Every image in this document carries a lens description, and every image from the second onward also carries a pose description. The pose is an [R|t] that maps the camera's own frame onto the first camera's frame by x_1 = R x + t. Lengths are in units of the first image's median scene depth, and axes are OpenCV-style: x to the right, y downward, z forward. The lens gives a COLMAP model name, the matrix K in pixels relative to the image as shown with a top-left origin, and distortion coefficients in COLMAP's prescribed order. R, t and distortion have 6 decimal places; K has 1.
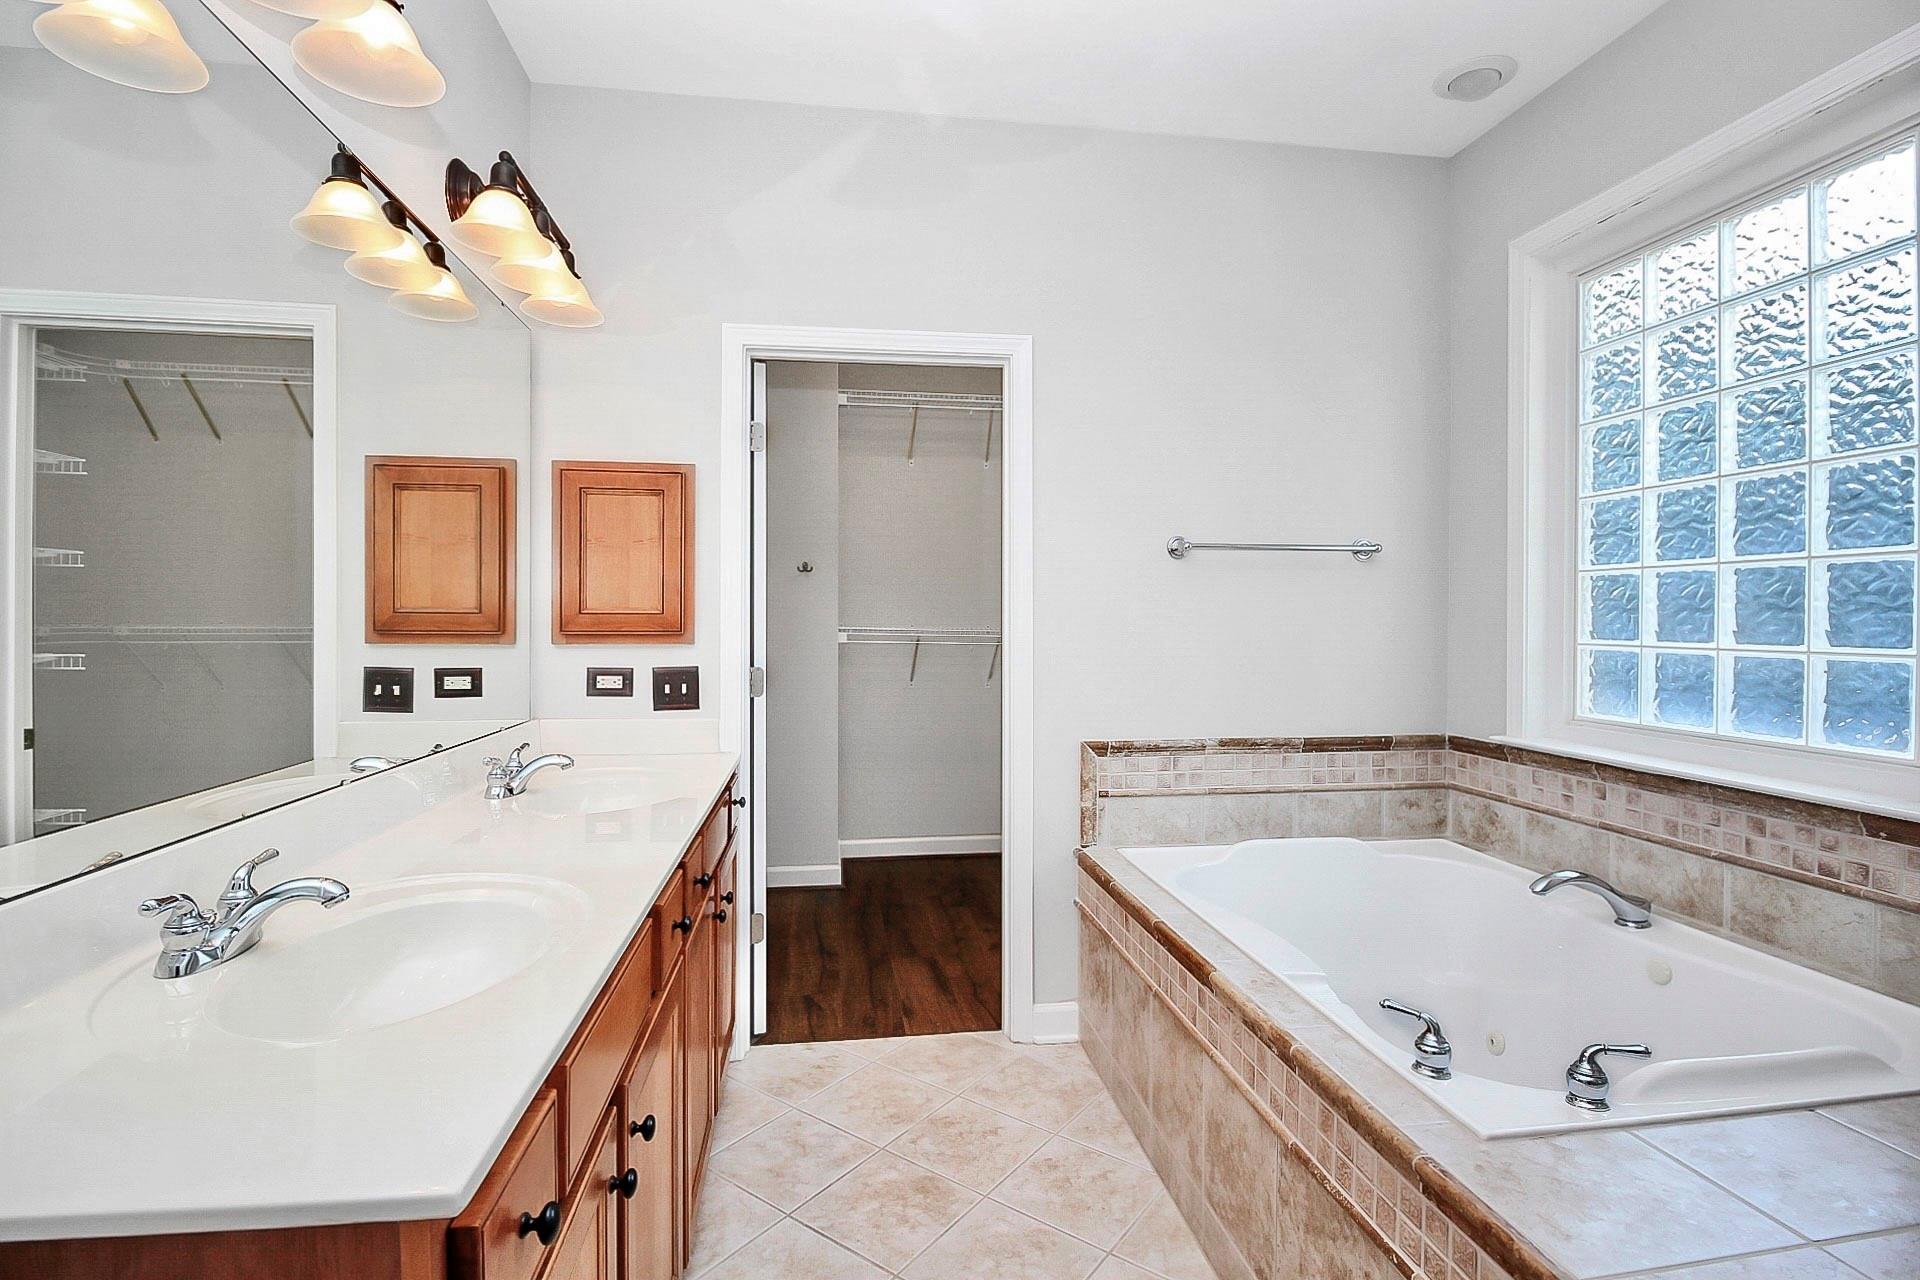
lens RADIAL K [[923.5, 0, 956.4], [0, 923.5, 627.6], [0, 0, 1]] dist [-0.006445, -0.007268]
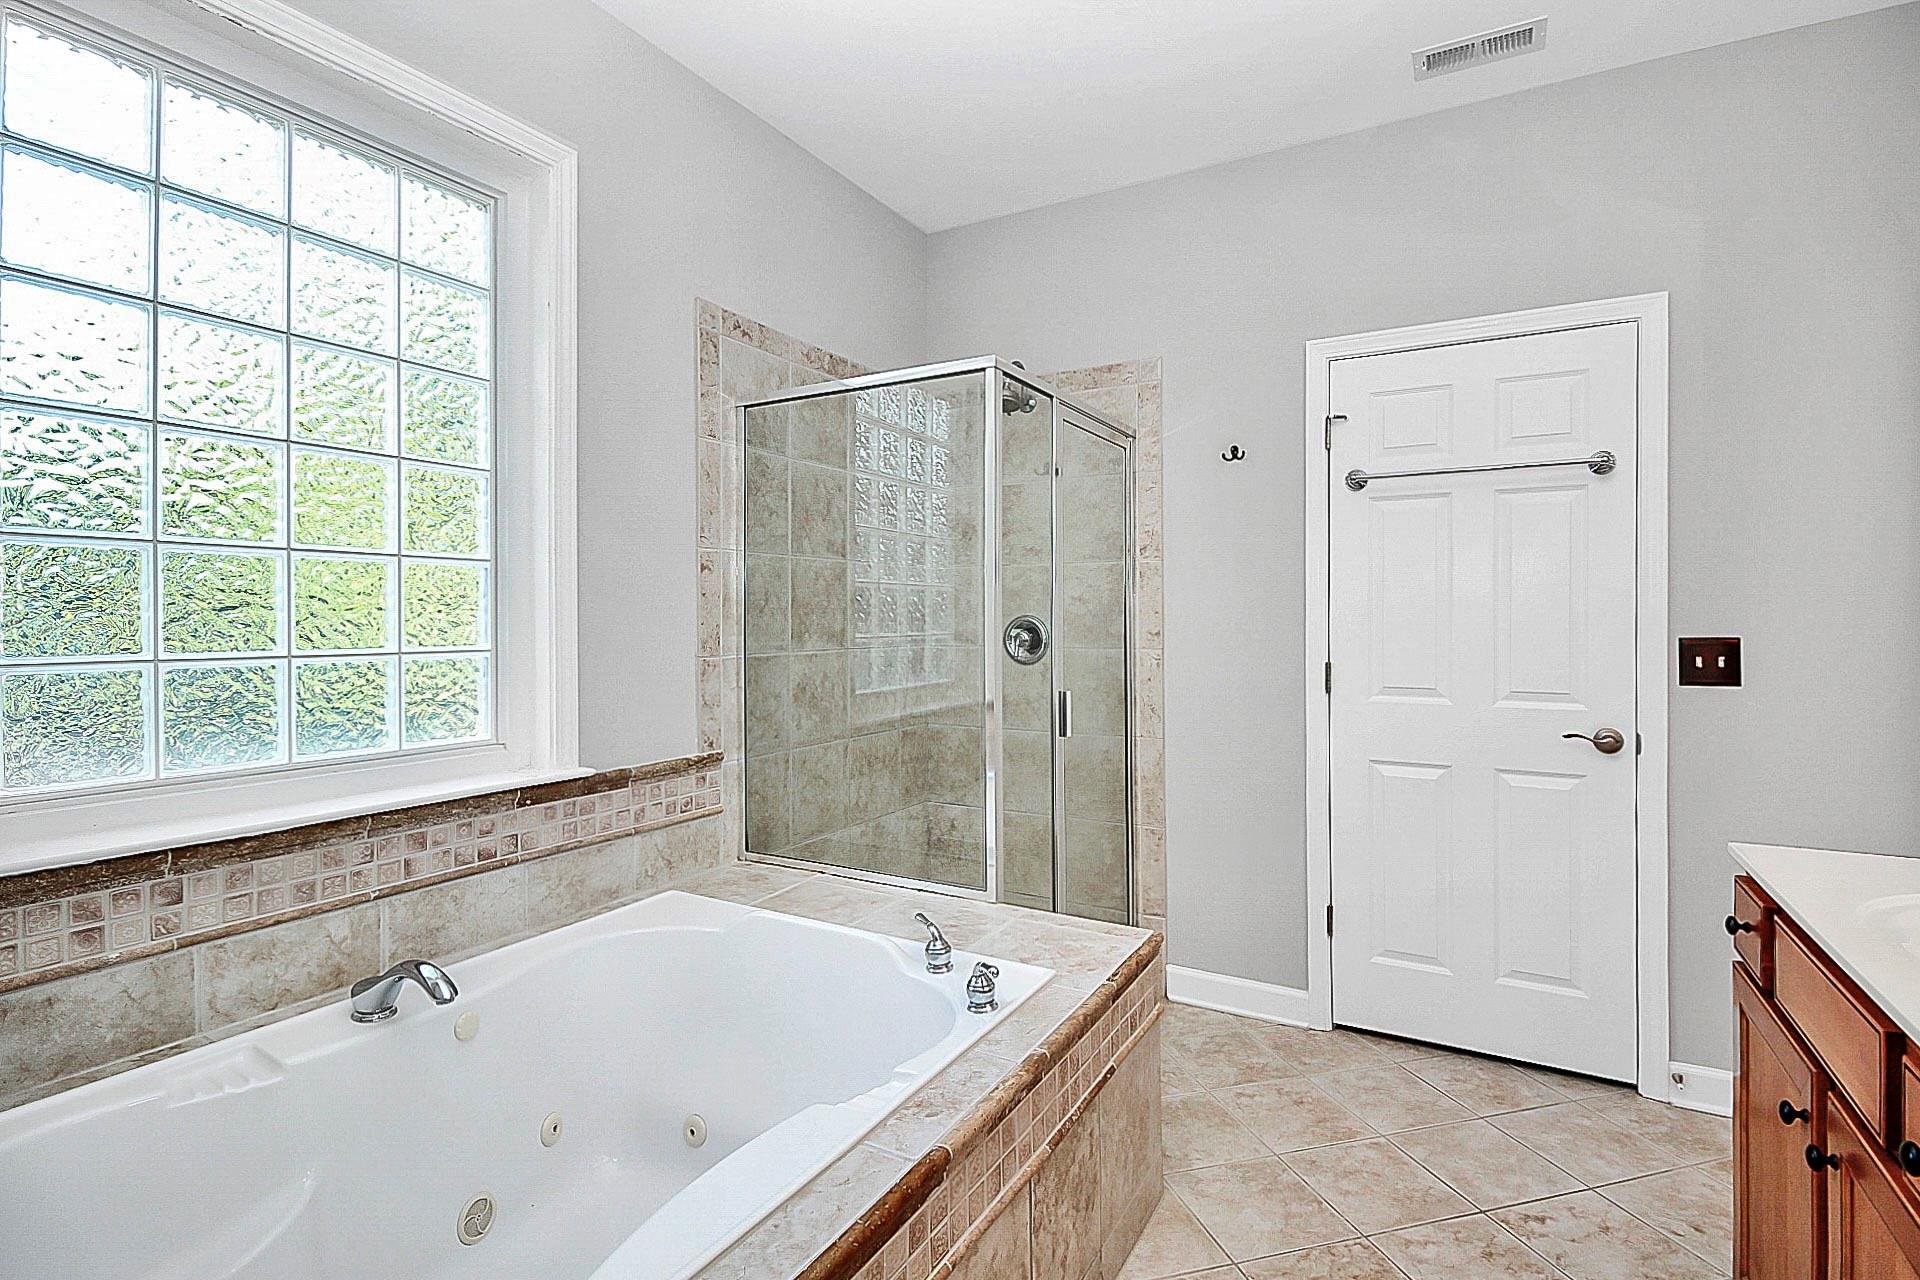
lens RADIAL K [[923.5, 0, 959.3], [0, 923.5, 608.8], [0, 0, 1]] dist [-0.006445, -0.007268]
pose [[-0.790234, -0.007218, 0.612762, -0.162706], [-0.005463, 0.999974, 0.004735, -0.033912], [-0.612781, 0.000394, -0.790253, 1.689166]]
